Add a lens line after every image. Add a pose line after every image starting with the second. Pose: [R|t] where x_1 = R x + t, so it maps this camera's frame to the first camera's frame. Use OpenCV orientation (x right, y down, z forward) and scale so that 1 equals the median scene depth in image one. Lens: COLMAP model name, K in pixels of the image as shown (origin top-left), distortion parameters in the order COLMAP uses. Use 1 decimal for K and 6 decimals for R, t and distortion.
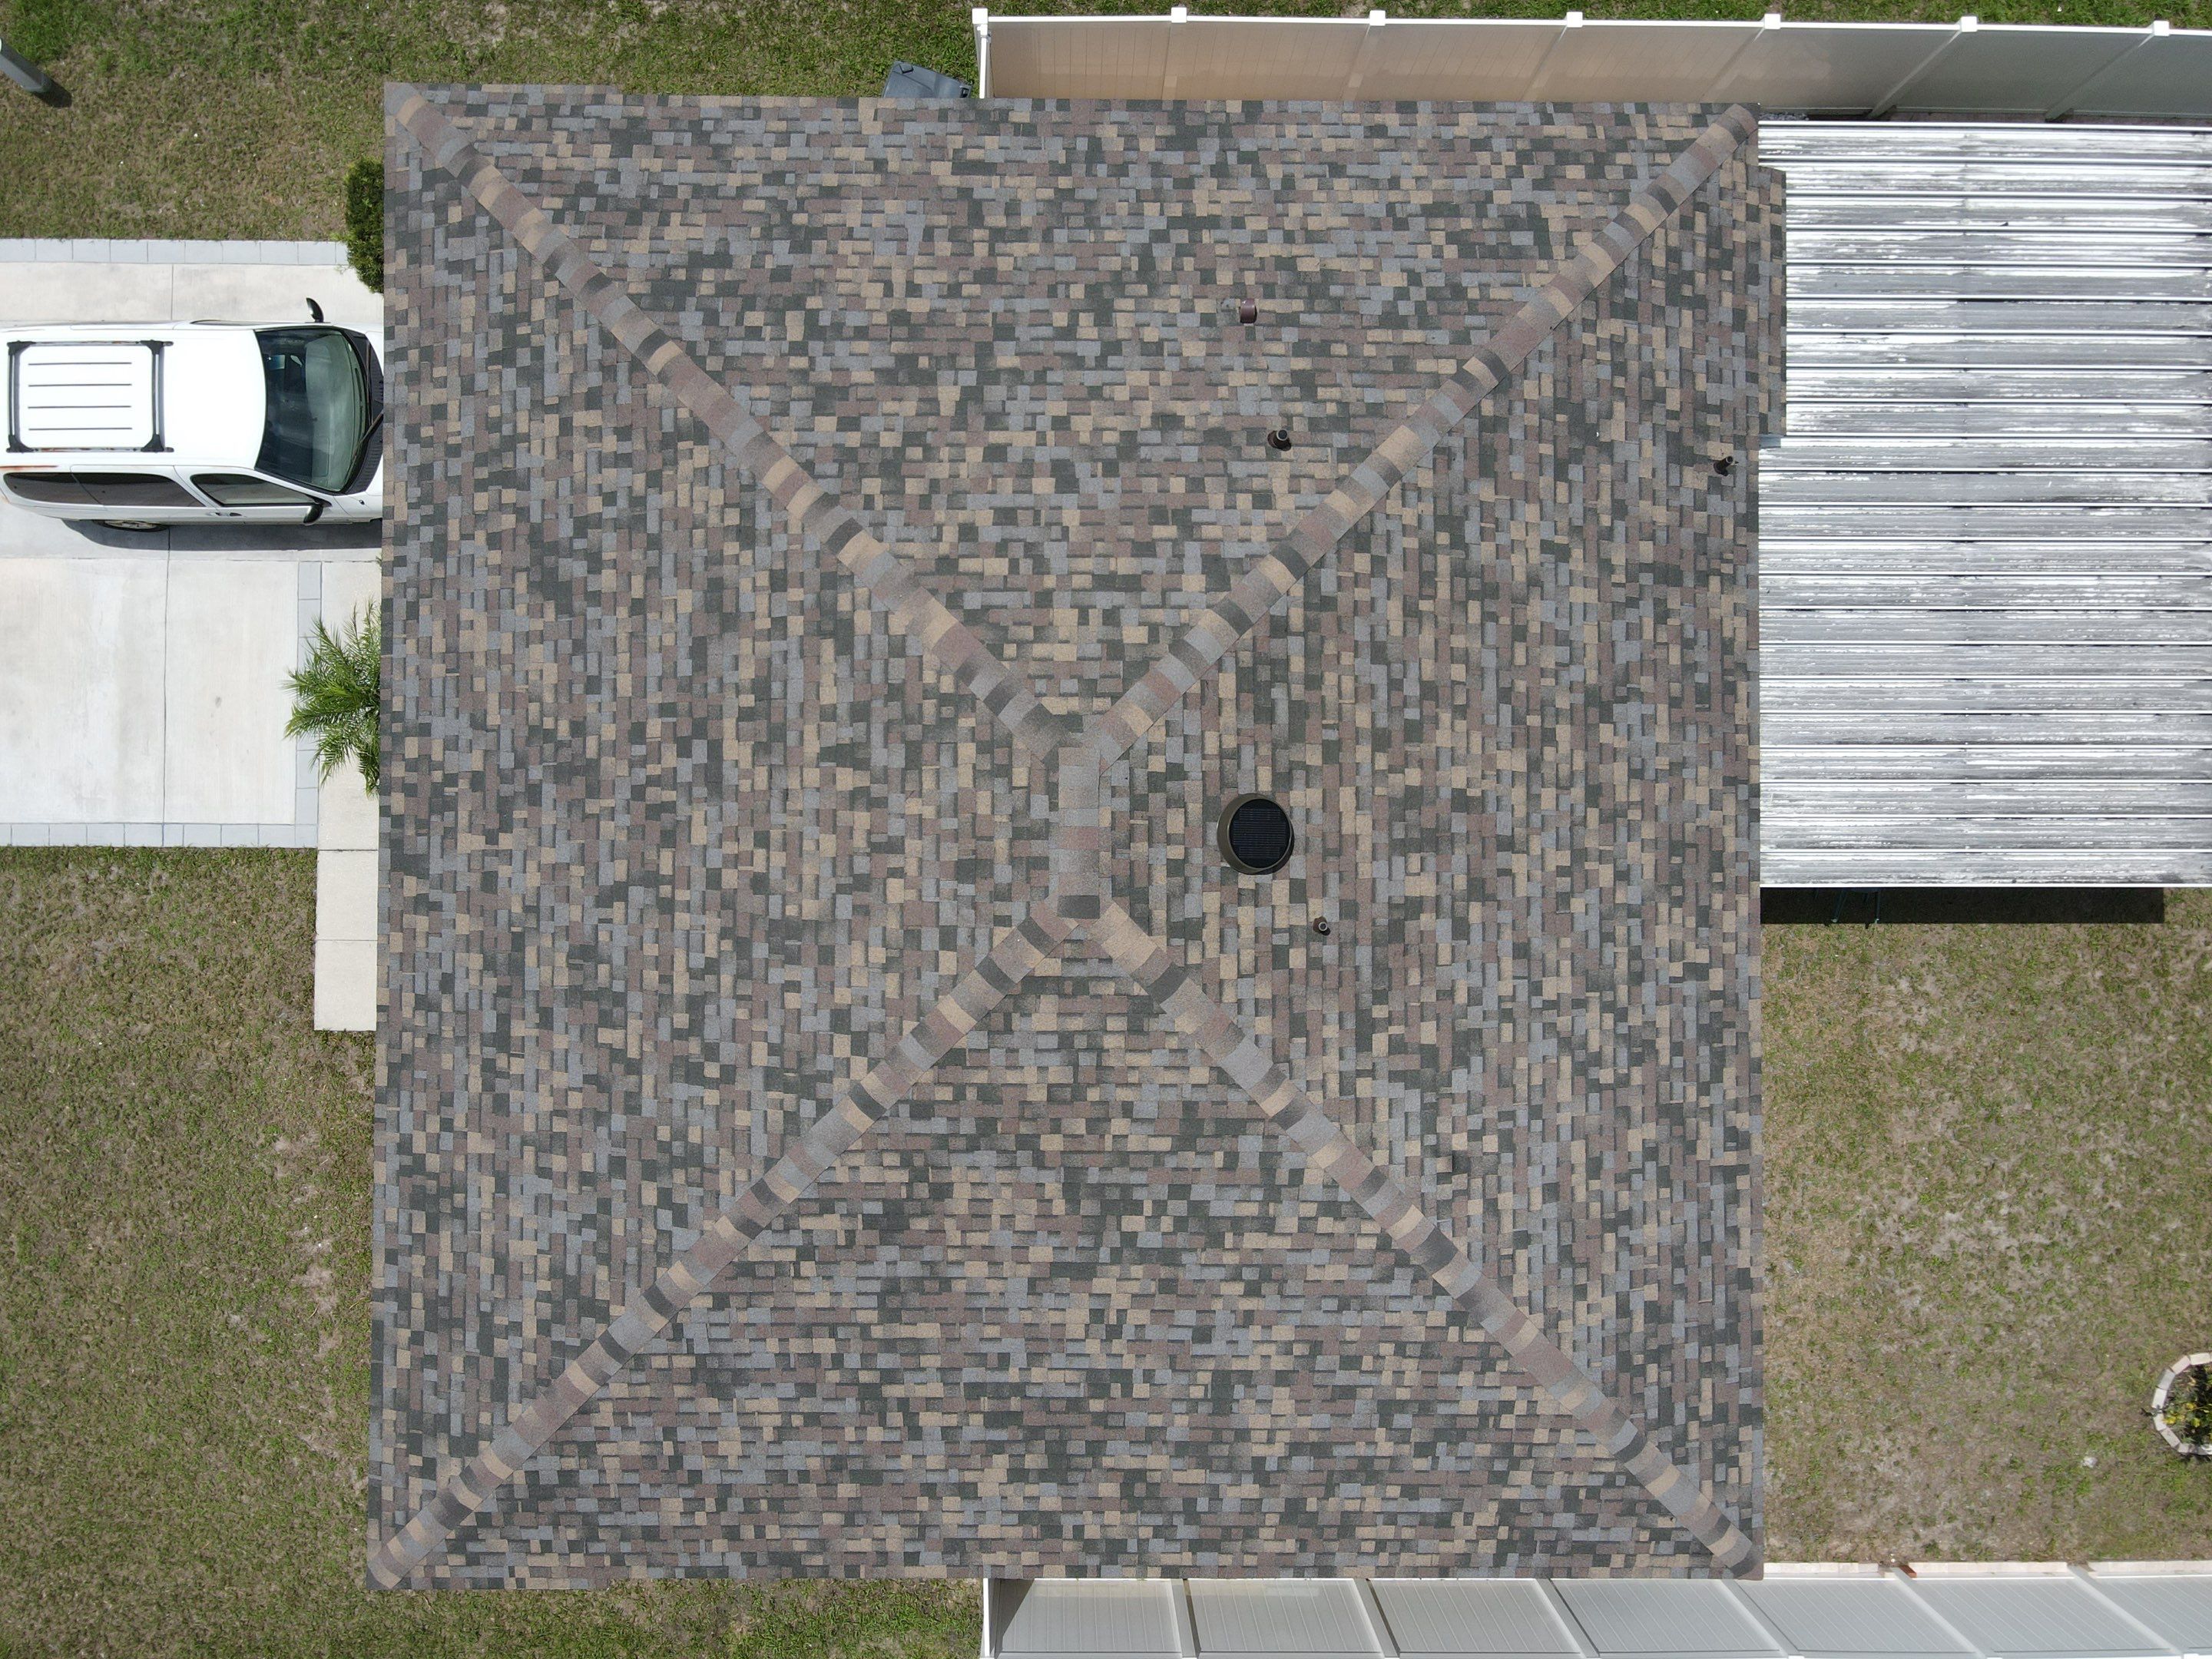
lens RADIAL K [[1584.3, 0, 1068.9], [0, 1584.3, 773.7], [0, 0, 1]] dist [-0.004326, 0.001143]
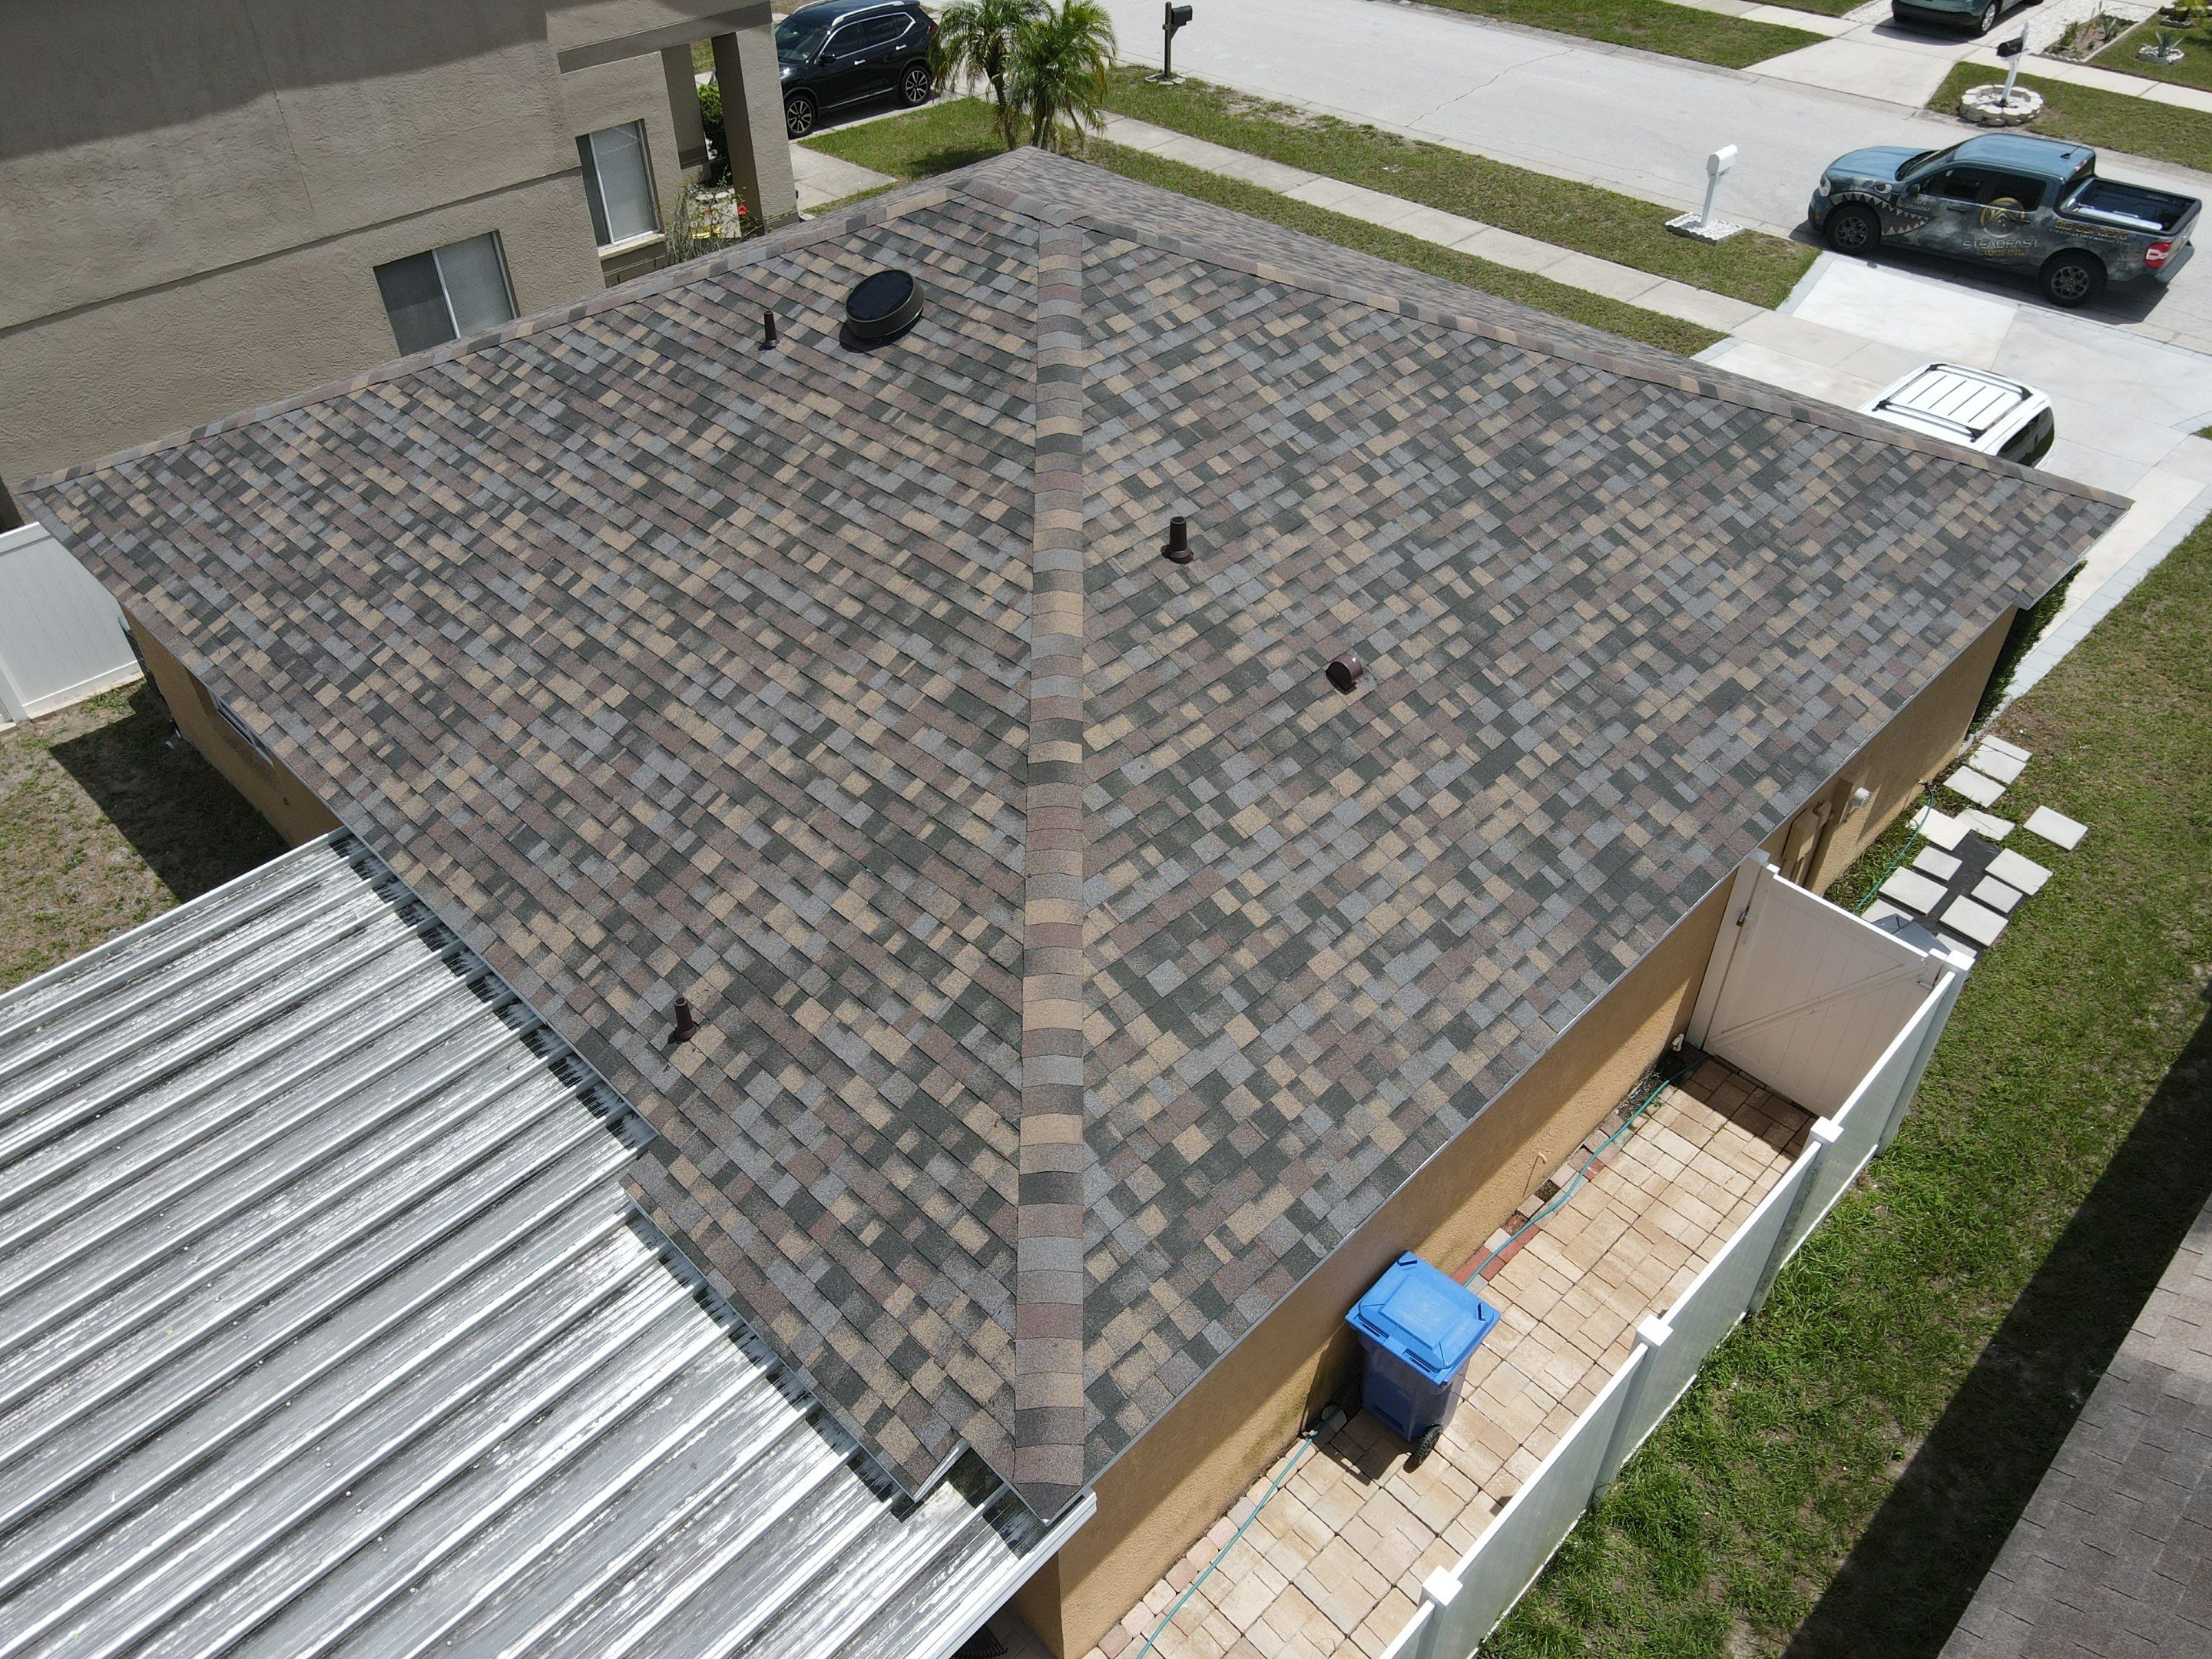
lens RADIAL K [[1619.8, 0, 1095.3], [0, 1619.8, 856.9], [0, 0, 1]] dist [-0.013006, 0.094371]
pose [[-0.704321, 0.477332, -0.525439, 0.631989], [-0.708422, -0.425173, 0.563353, -0.672289], [0.045503, 0.769014, 0.637611, 0.578146]]
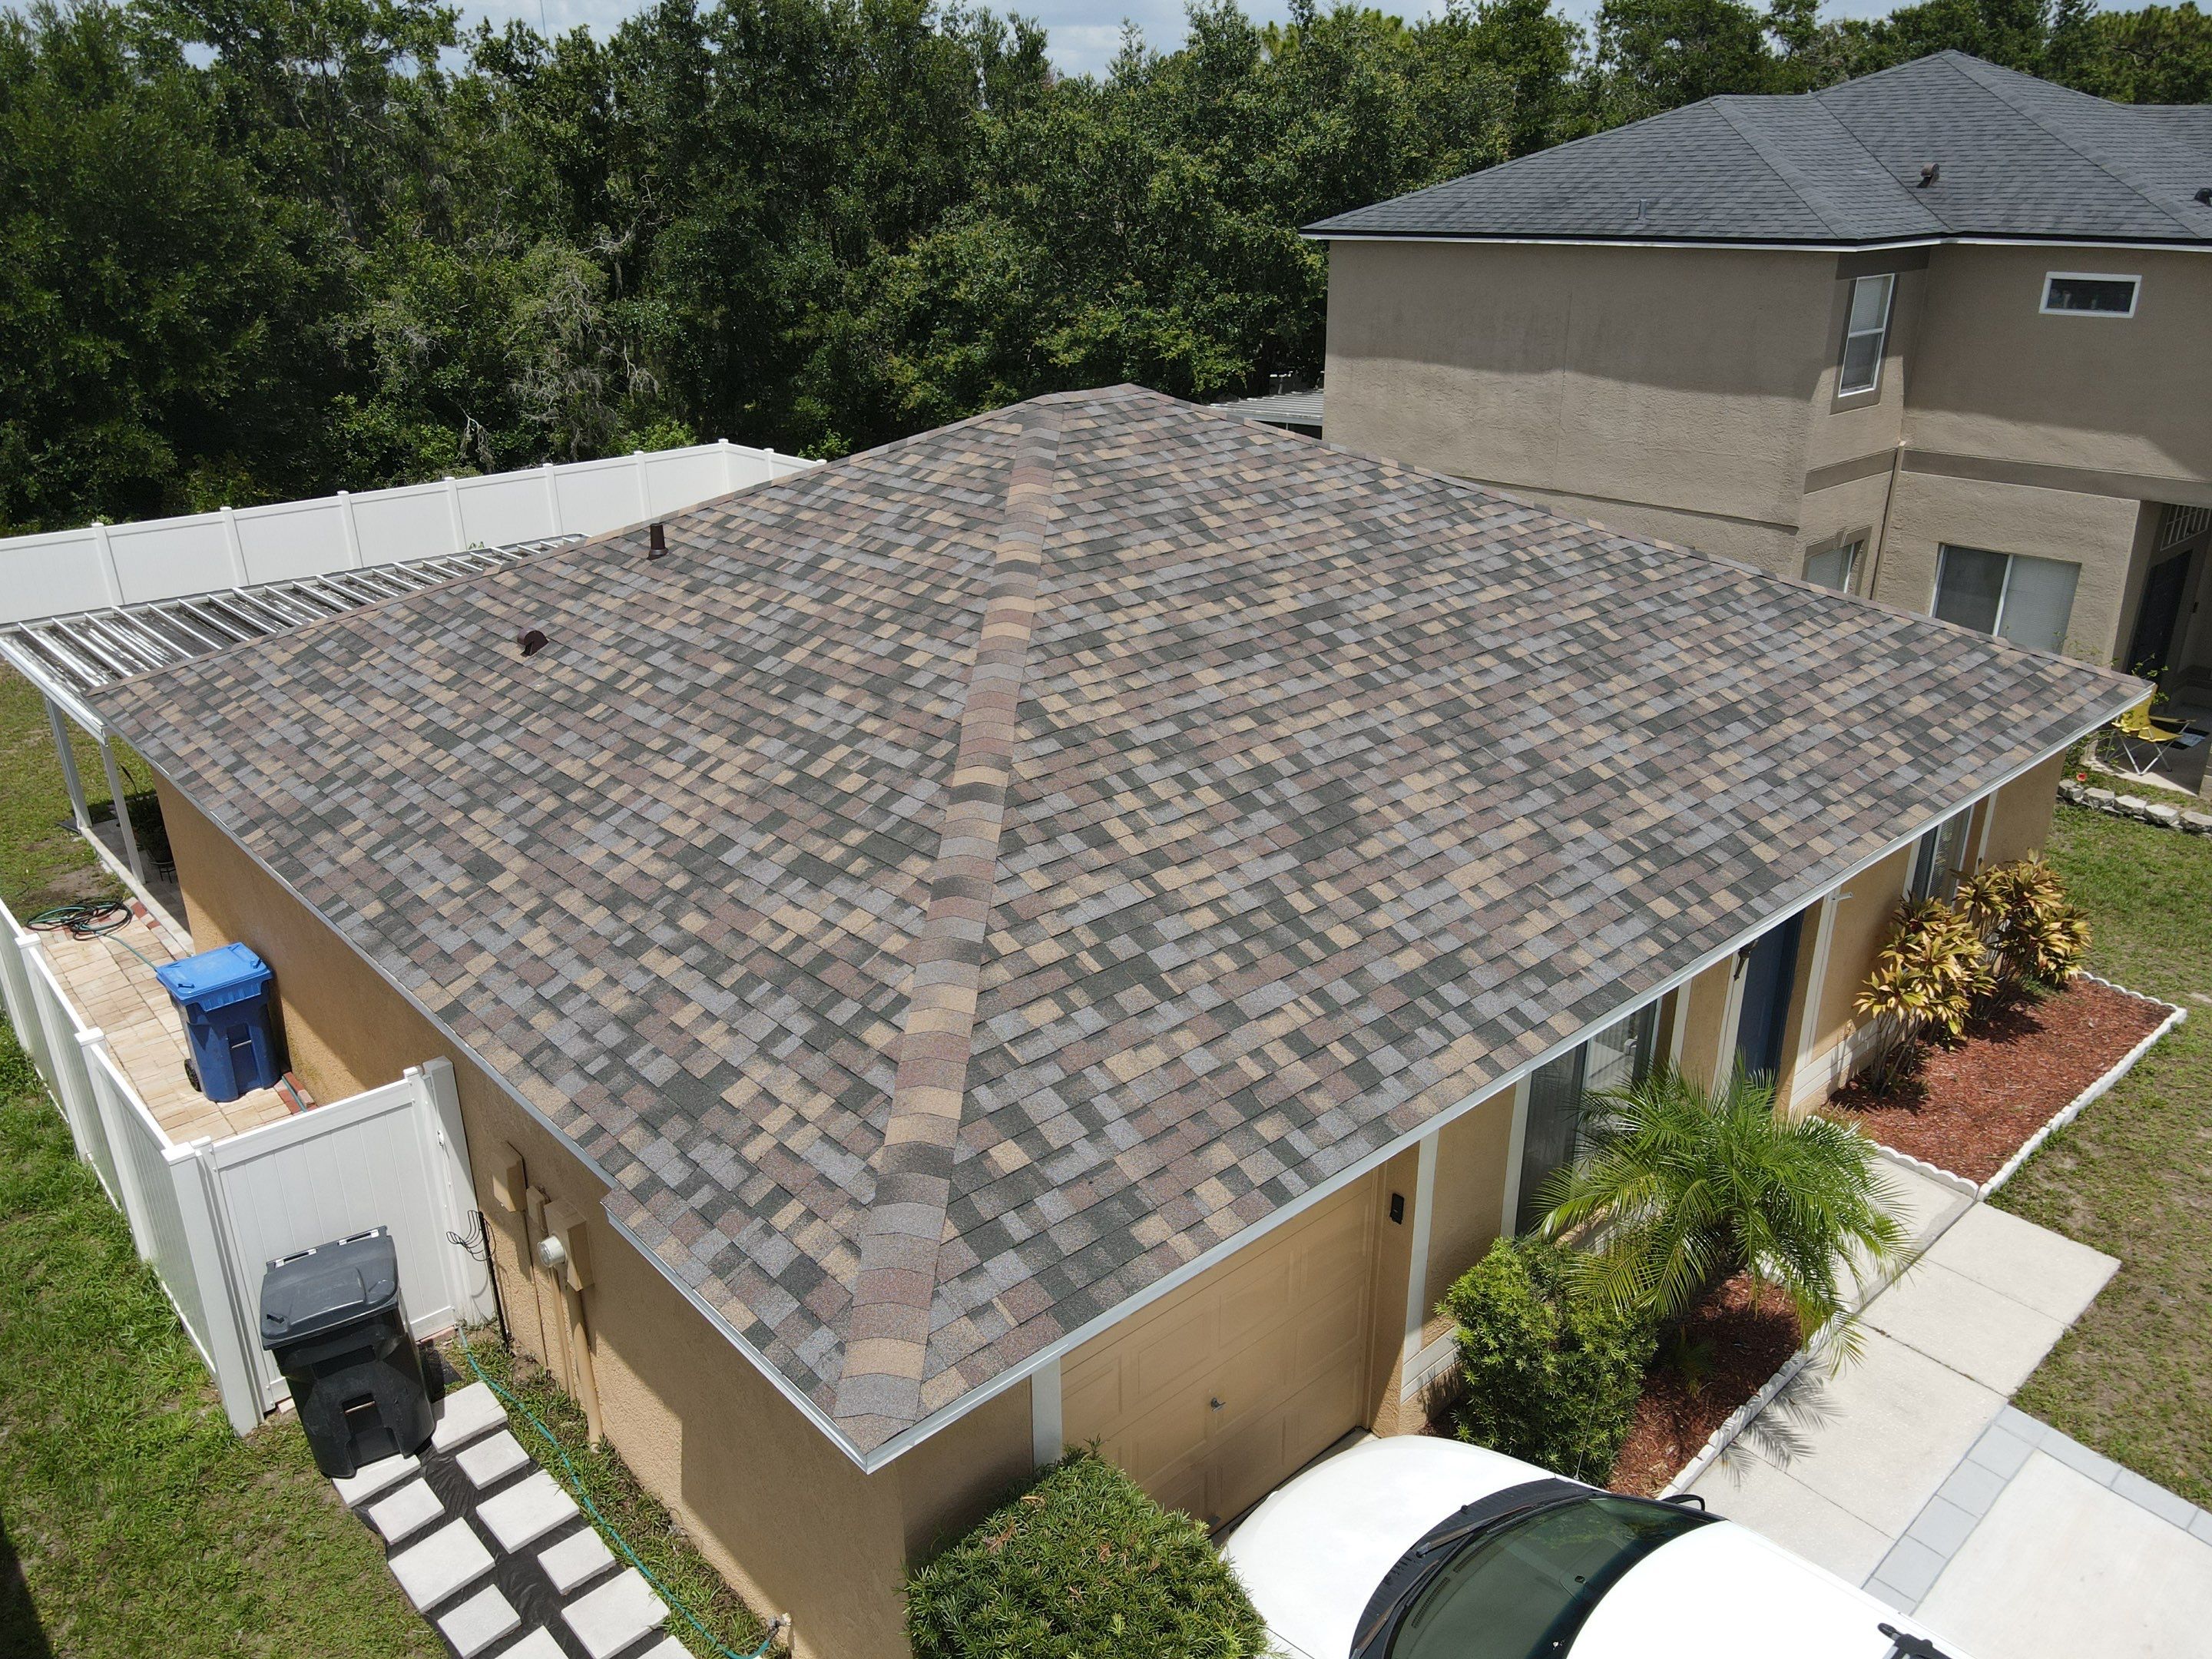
lens RADIAL K [[1641.9, 0, 1048.0], [0, 1641.9, 825.3], [0, 0, 1]] dist [0.012628, 0.005238]
pose [[-0.651074, -0.271909, 0.708638, -0.765271], [0.758965, -0.222621, 0.611892, -0.663723], [-0.008621, 0.936219, 0.351313, 0.766657]]
